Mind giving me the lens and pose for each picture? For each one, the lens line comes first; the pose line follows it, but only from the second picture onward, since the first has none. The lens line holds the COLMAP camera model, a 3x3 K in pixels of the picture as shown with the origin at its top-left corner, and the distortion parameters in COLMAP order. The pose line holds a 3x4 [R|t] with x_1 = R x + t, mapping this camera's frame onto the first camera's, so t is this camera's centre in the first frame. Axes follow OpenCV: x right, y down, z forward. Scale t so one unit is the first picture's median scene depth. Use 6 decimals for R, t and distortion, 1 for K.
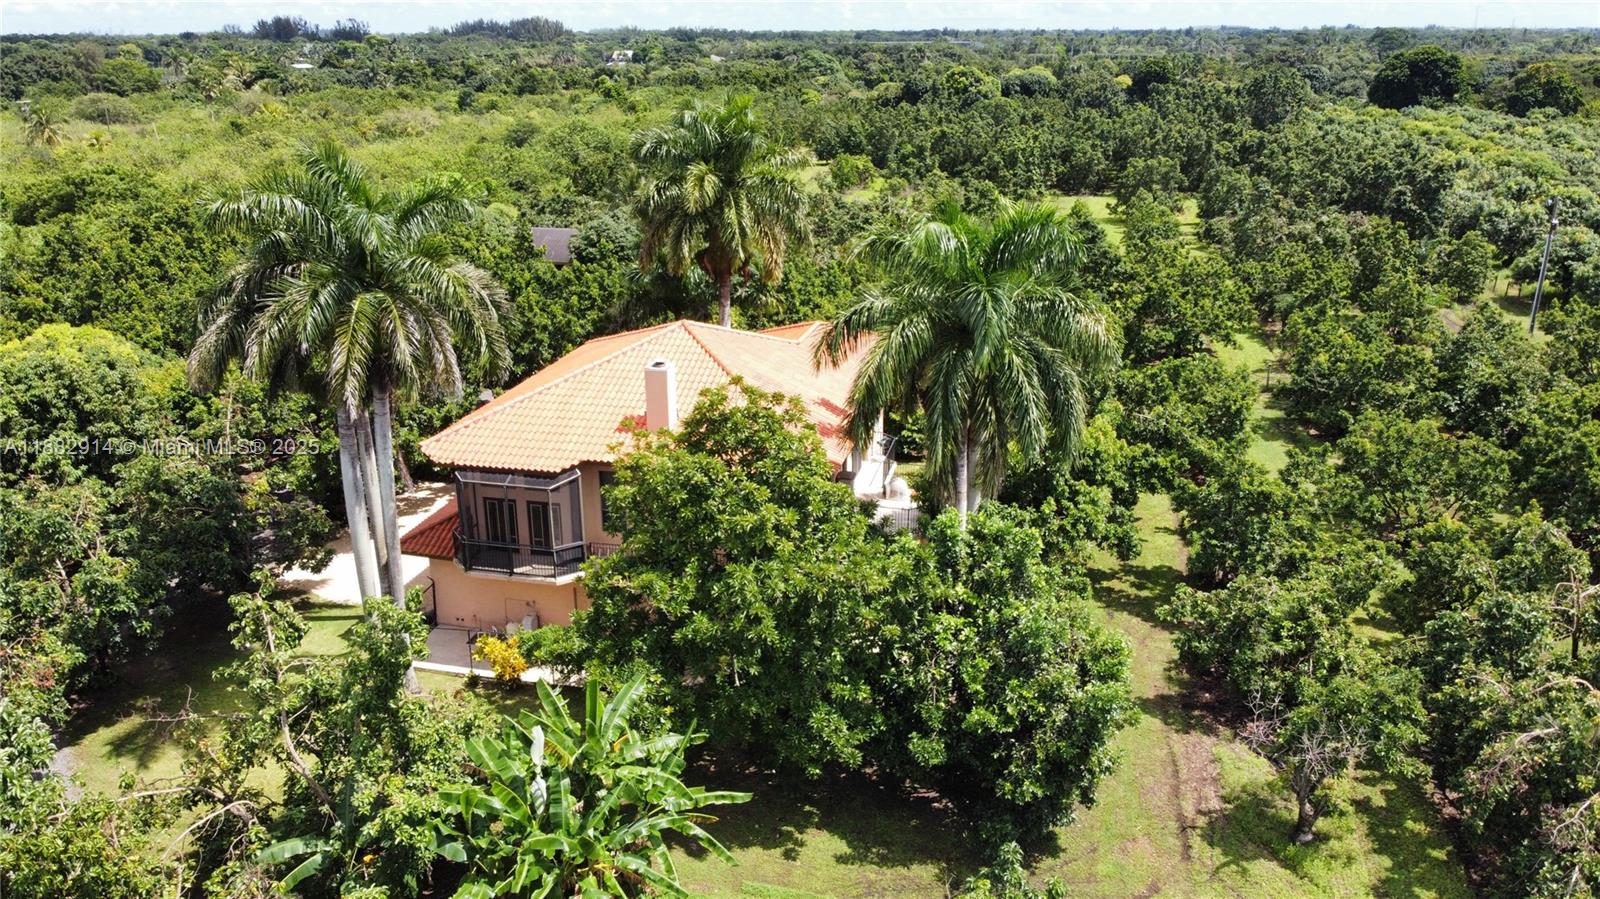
lens RADIAL K [[1230.8, 0, 800.0], [0, 1230.8, 449.5], [0, 0, 1]] dist [-0.000111, -0.002920]
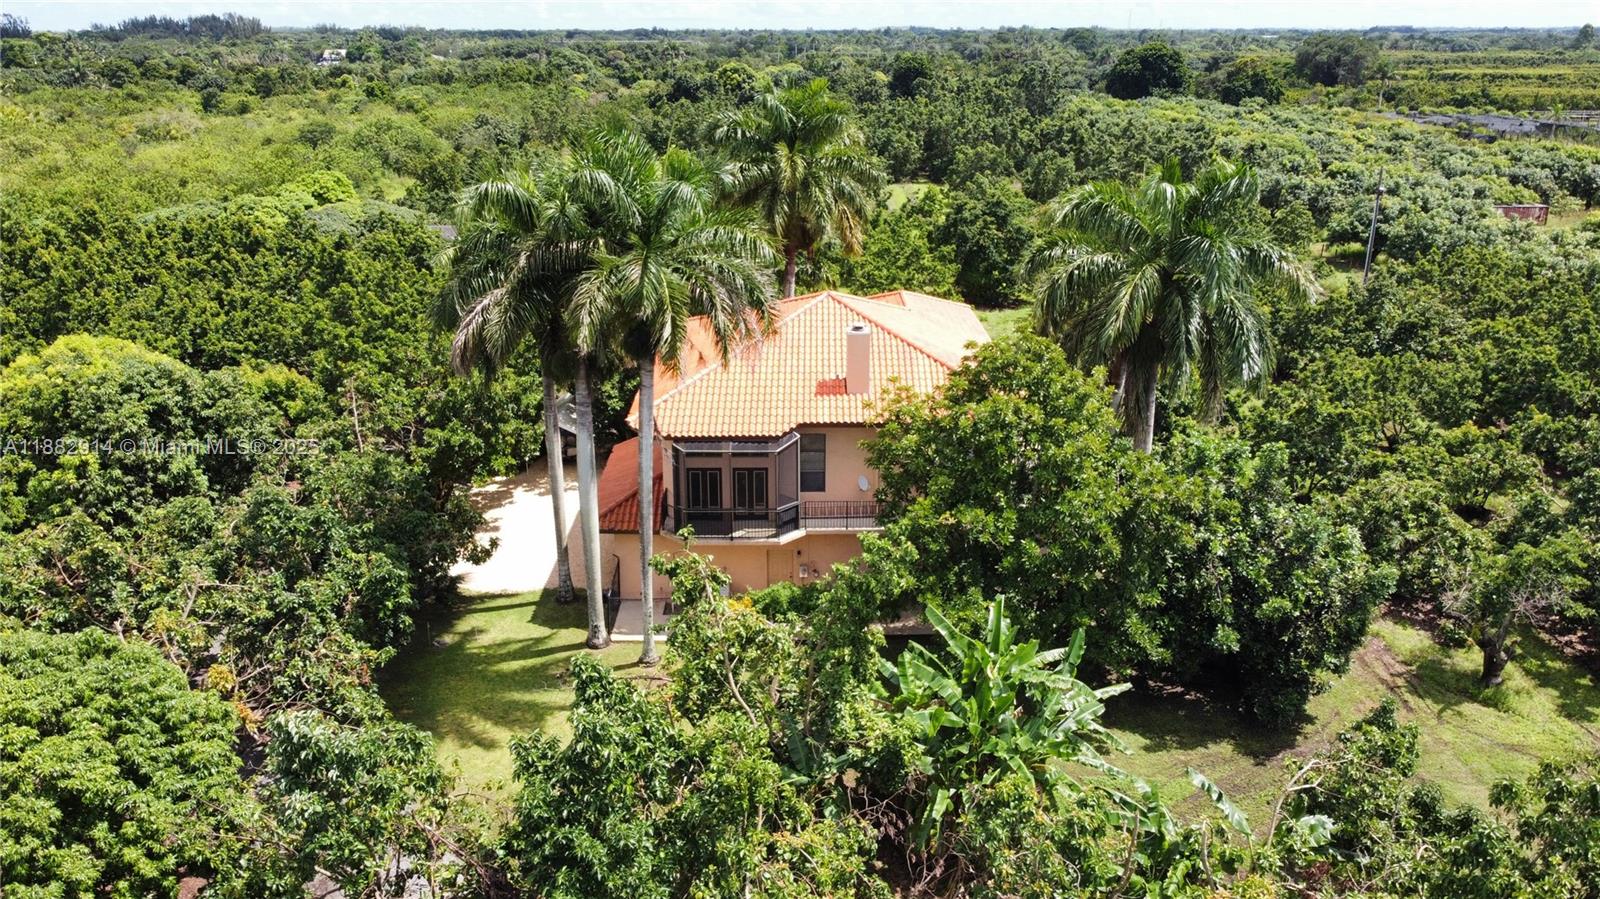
lens RADIAL K [[1230.8, 0, 800.0], [0, 1230.8, 449.5], [0, 0, 1]] dist [-0.000111, -0.002920]
pose [[0.970941, -0.074163, 0.227540, -0.138195], [0.074196, 0.997208, 0.008421, 0.007437], [-0.227529, 0.008707, 0.973732, -0.006845]]
